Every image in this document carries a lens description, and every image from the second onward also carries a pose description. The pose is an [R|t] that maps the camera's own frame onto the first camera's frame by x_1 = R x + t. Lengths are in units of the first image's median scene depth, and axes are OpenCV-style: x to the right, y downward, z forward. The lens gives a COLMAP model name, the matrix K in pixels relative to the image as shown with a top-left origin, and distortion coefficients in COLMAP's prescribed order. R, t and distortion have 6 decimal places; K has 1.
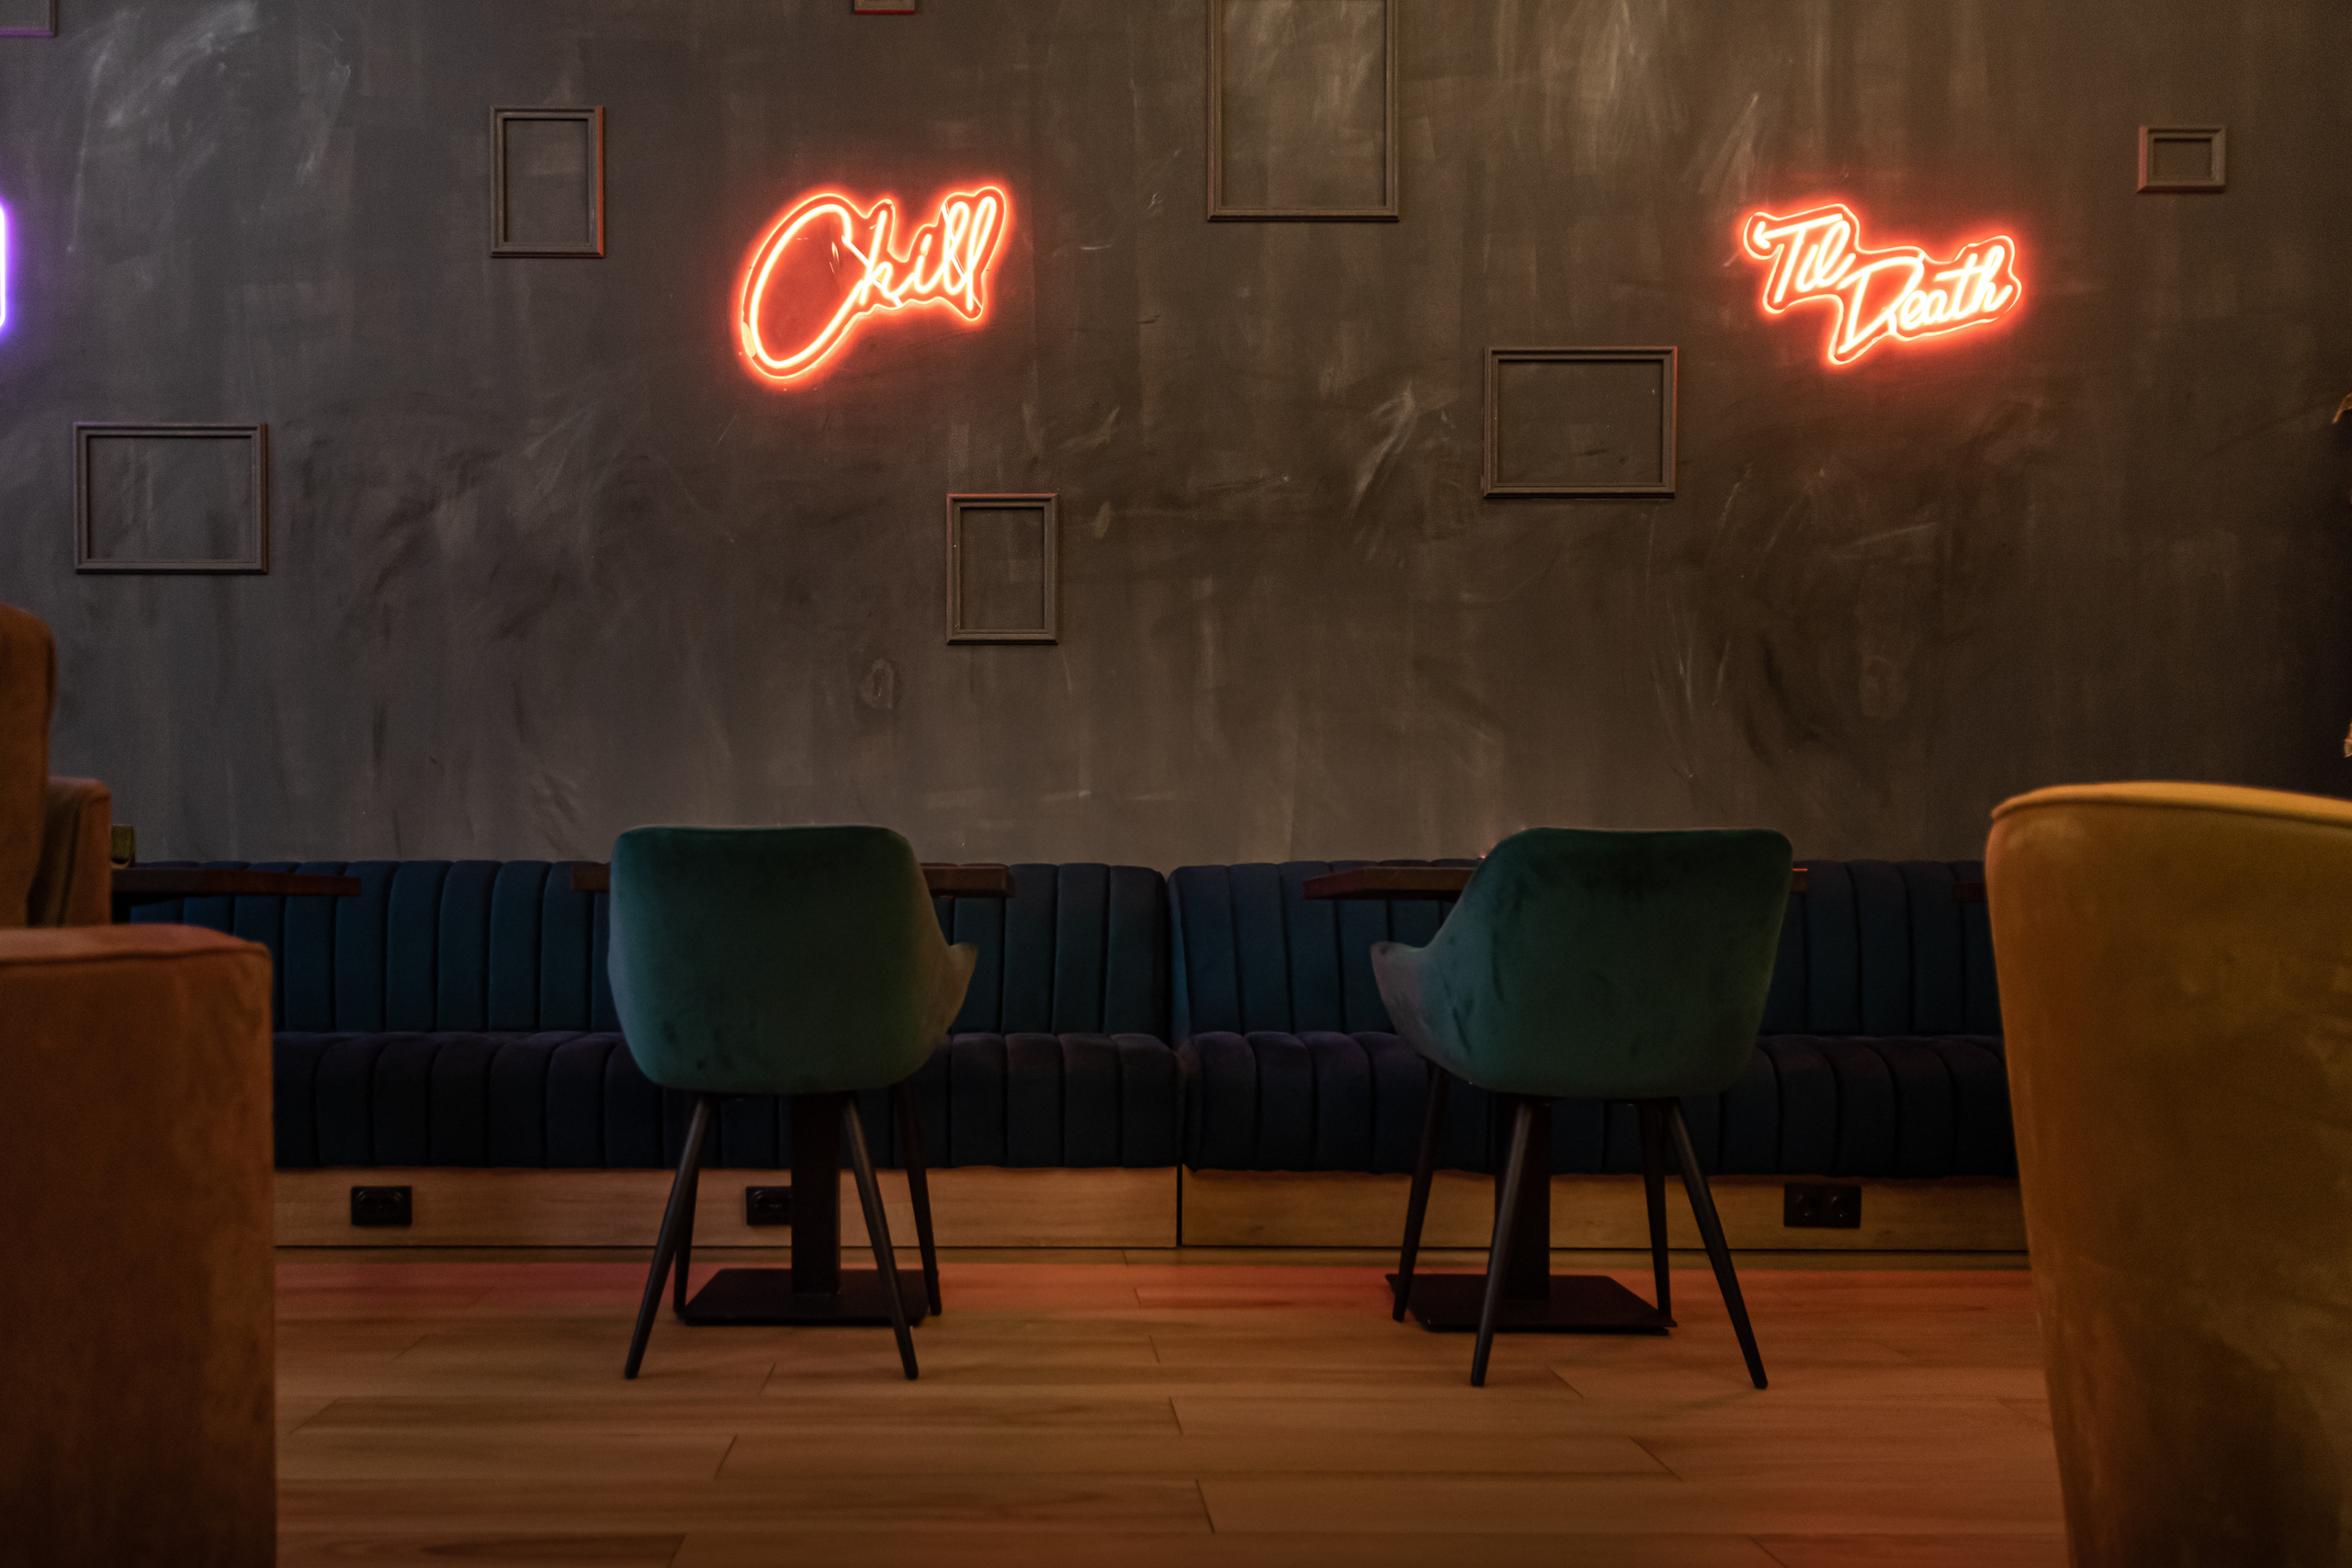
lens RADIAL K [[1747.7, 0, 1176.0], [0, 1747.7, 784.0], [0, 0, 1]] dist [0.000909, -0.004800]
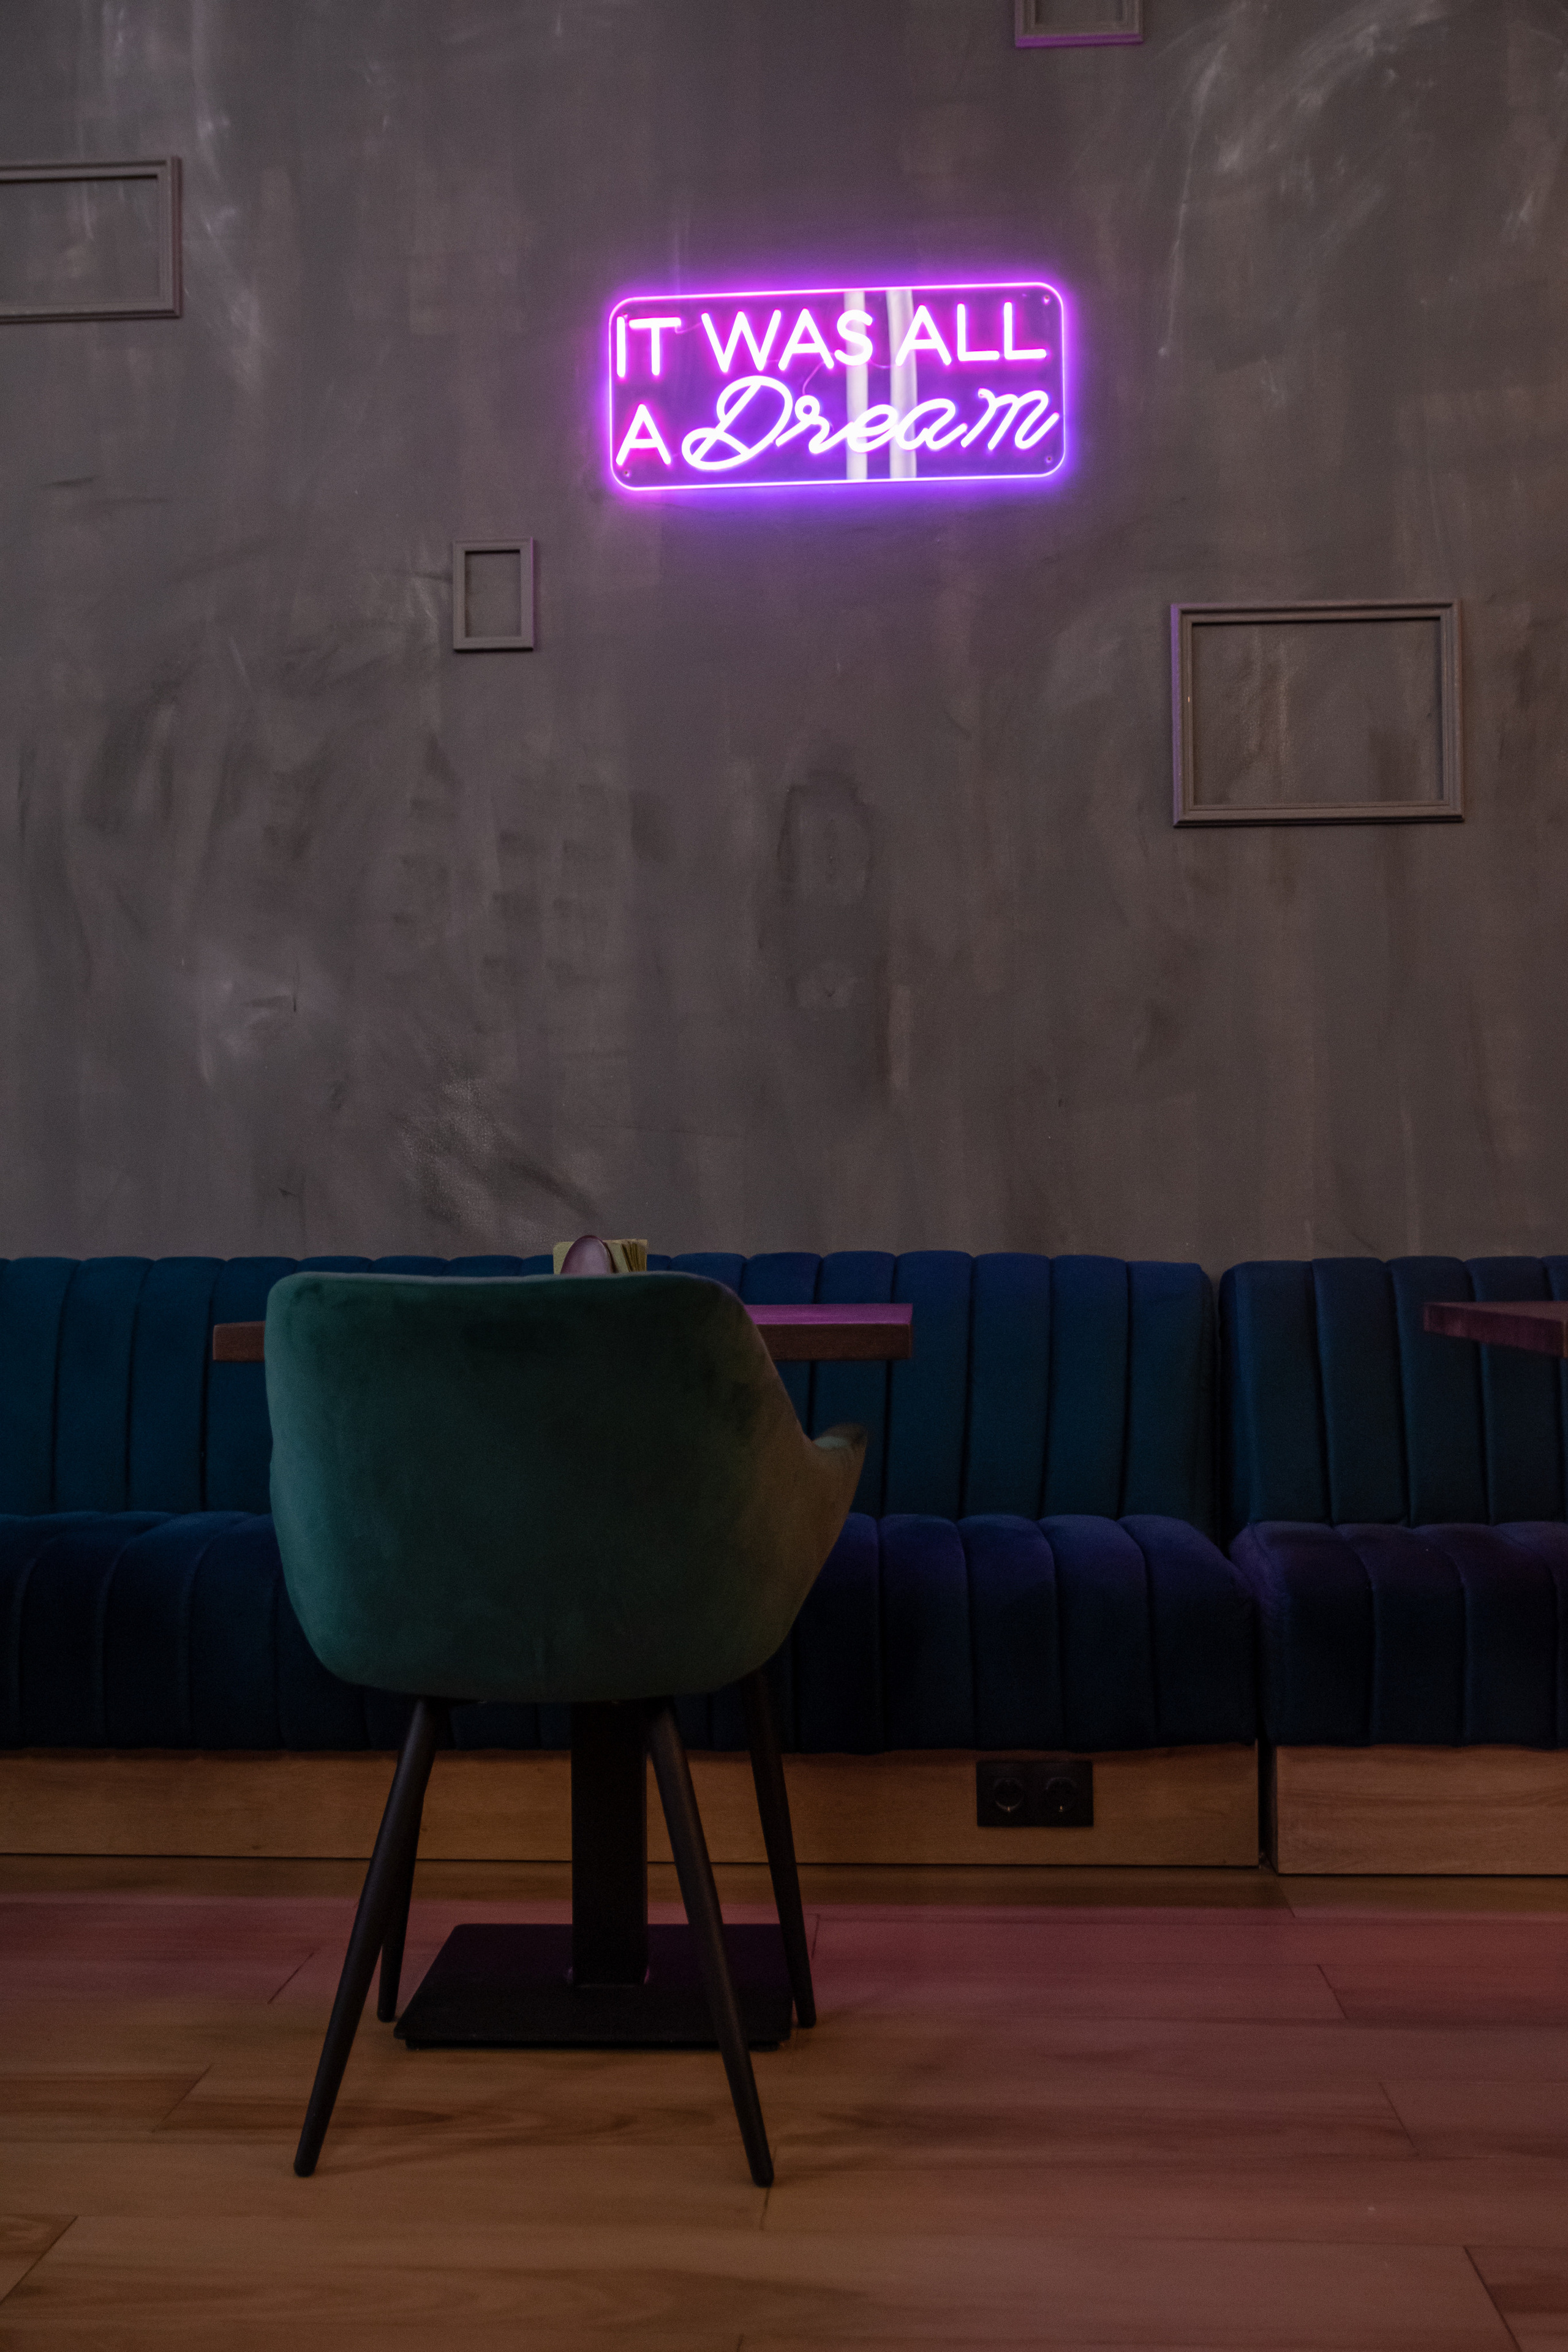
lens RADIAL K [[2632.0, 0, 783.9], [0, 2632.0, 1055.8], [0, 0, 1]] dist [-0.078469, 0.377437]
pose [[0.996714, -0.017103, -0.079169, -0.702099], [0.012668, 0.998340, -0.056185, 0.021677], [0.079999, 0.054998, 0.995277, -0.009075]]
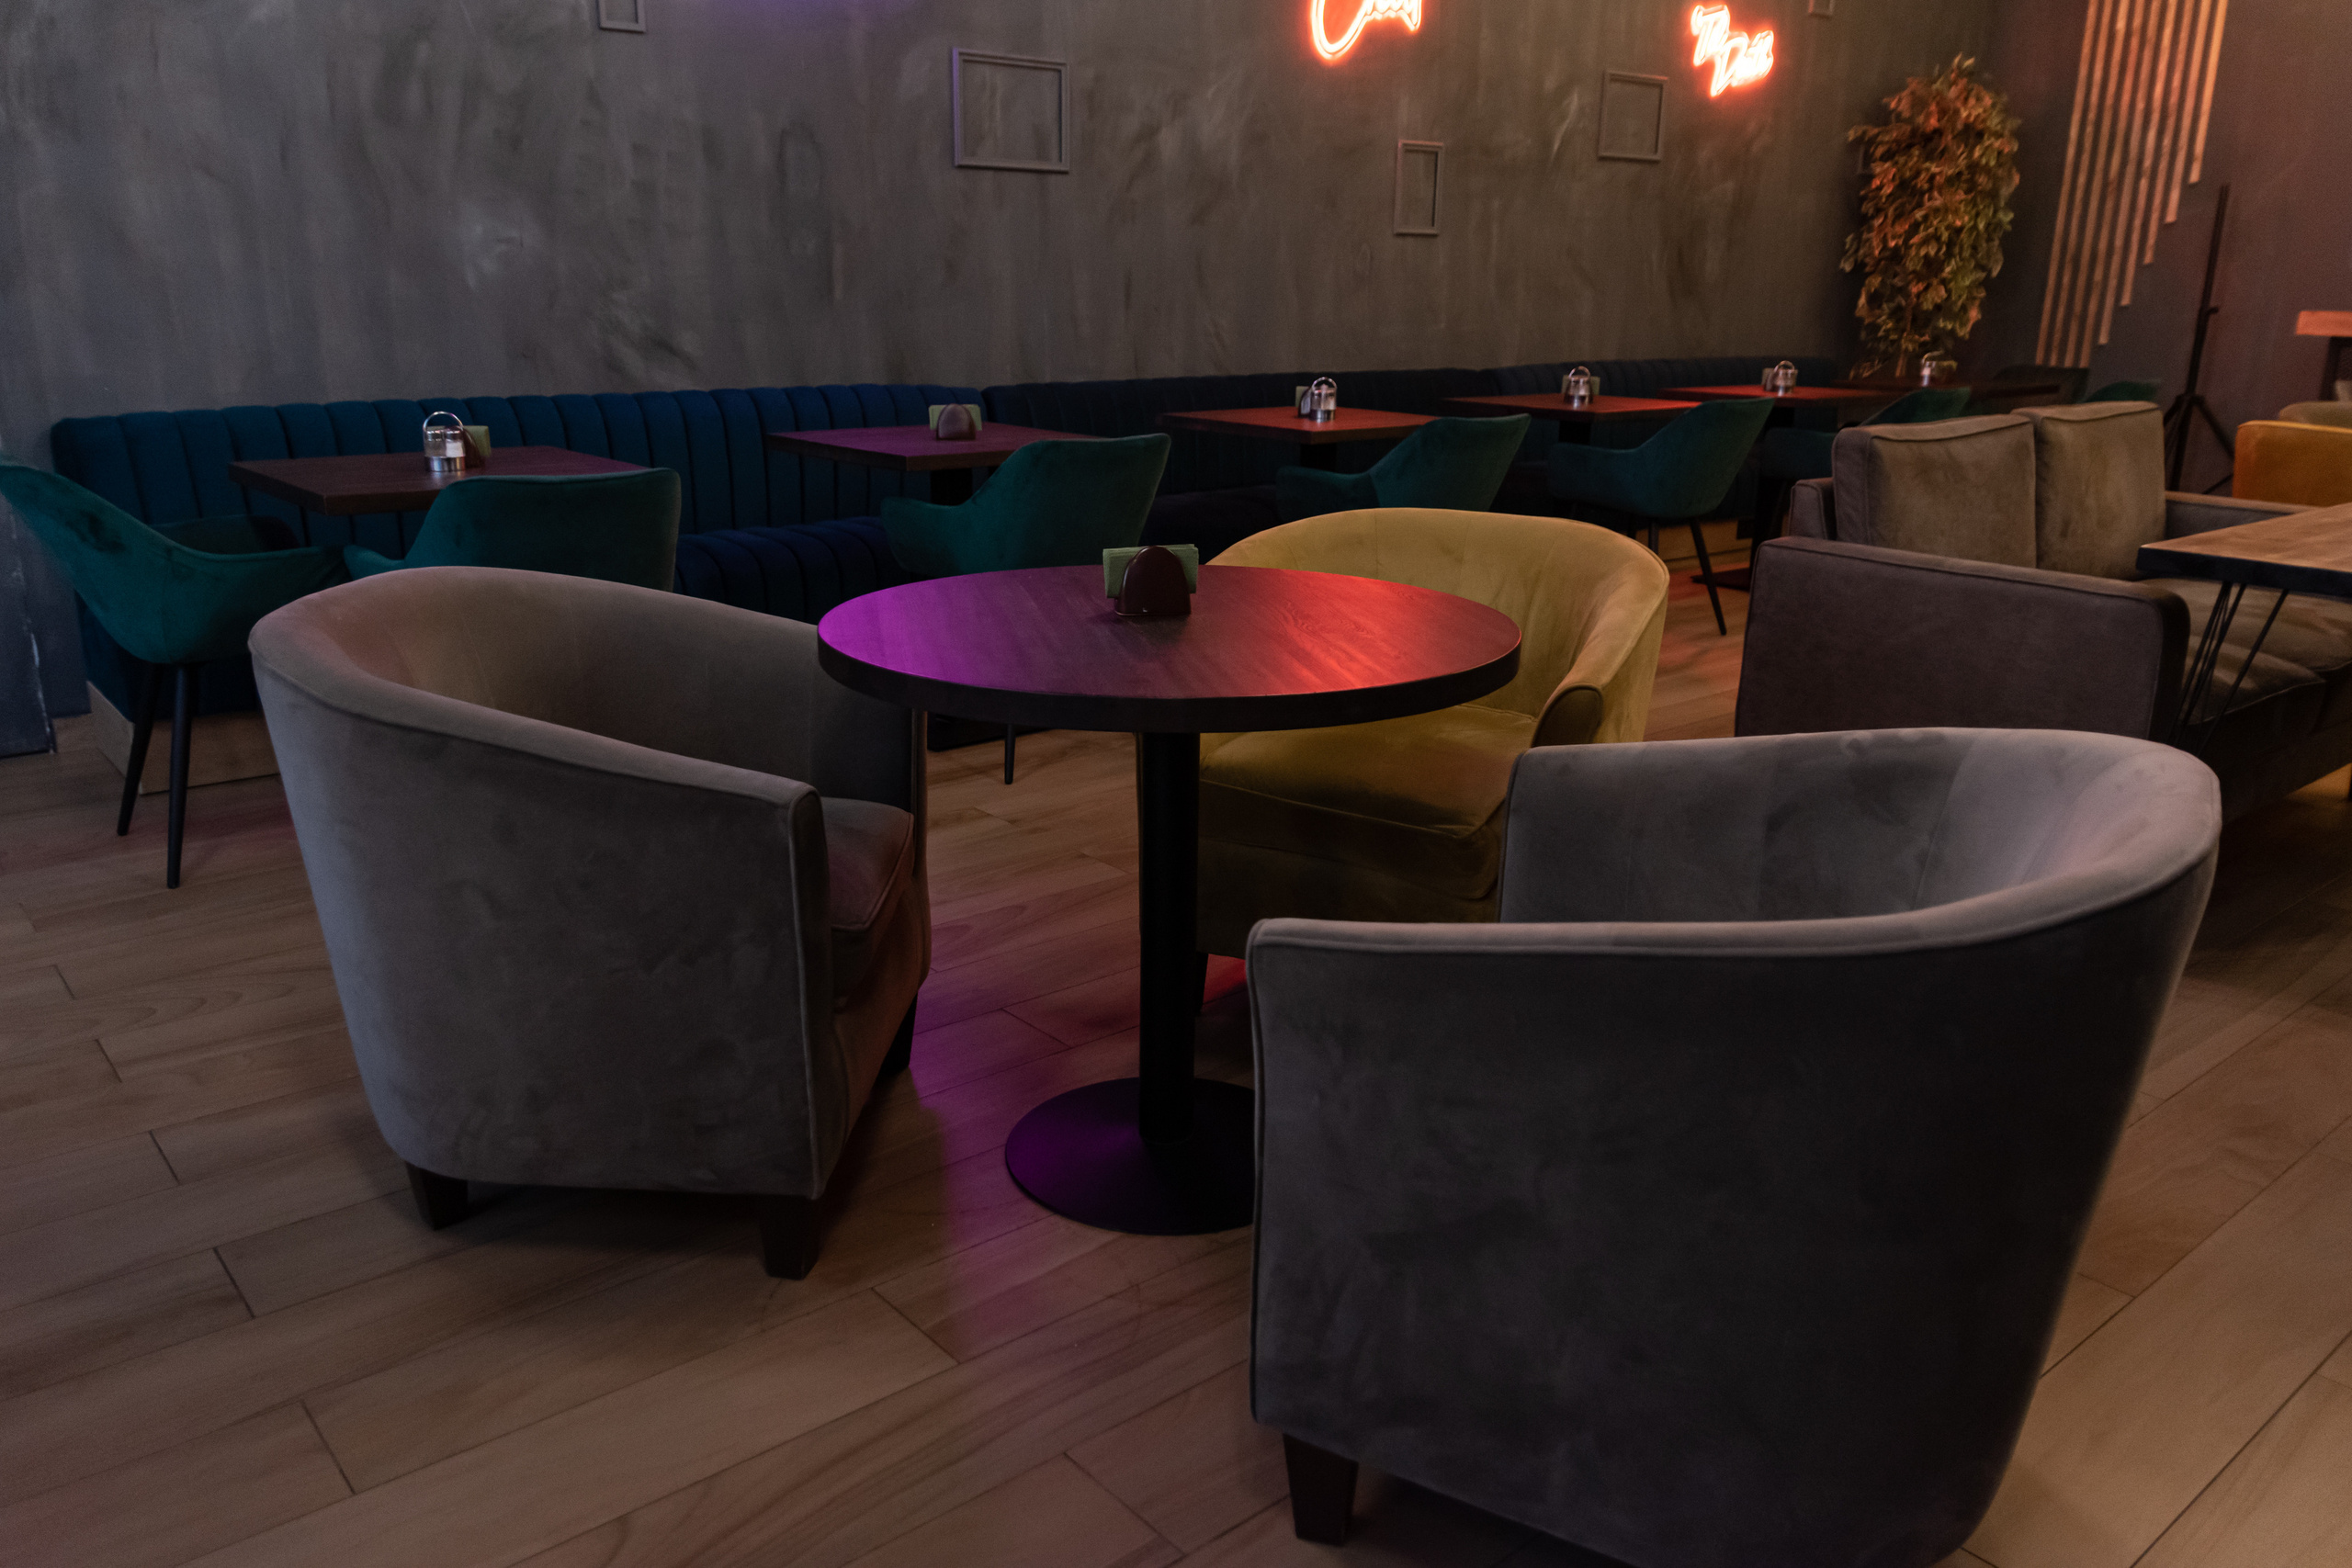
lens RADIAL K [[1747.7, 0, 1176.0], [0, 1747.7, 784.0], [0, 0, 1]] dist [0.000909, -0.004800]
pose [[0.767756, -0.172991, 0.616948, -1.421580], [0.009600, 0.965862, 0.258879, -0.007540], [-0.640670, -0.192833, 0.743207, -0.212549]]
